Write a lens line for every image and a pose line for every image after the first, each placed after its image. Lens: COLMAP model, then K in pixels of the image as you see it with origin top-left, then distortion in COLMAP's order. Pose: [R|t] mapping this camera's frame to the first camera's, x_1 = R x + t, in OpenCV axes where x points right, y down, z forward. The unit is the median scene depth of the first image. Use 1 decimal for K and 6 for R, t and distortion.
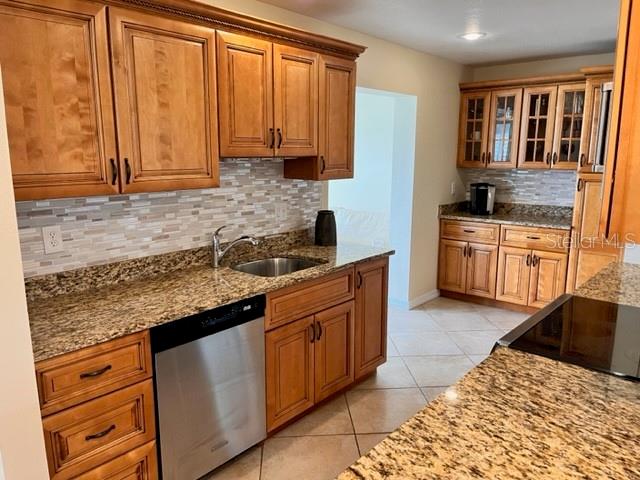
lens RADIAL K [[486.4, 0, 318.2], [0, 486.4, 241.8], [0, 0, 1]] dist [0.067978, -0.096979]
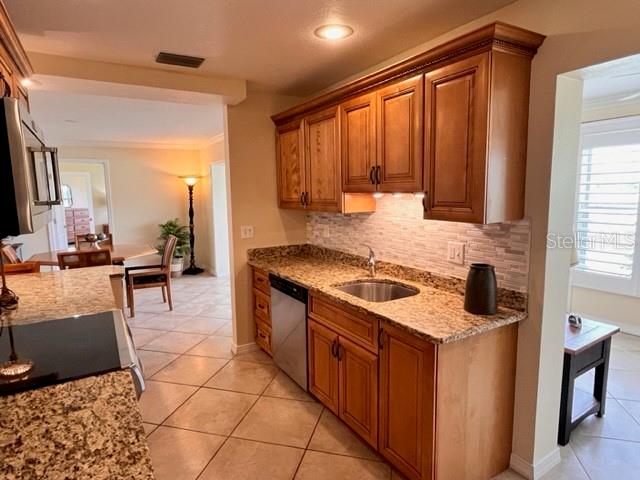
lens RADIAL K [[383.4, 0, 318.0], [0, 383.4, 241.0], [0, 0, 1]] dist [-0.004655, 0.000248]
pose [[-0.321116, 0.128039, -0.938345, 0.861424], [-0.158604, 0.969554, 0.186574, -0.228352], [0.933665, 0.208737, -0.291031, 1.269107]]
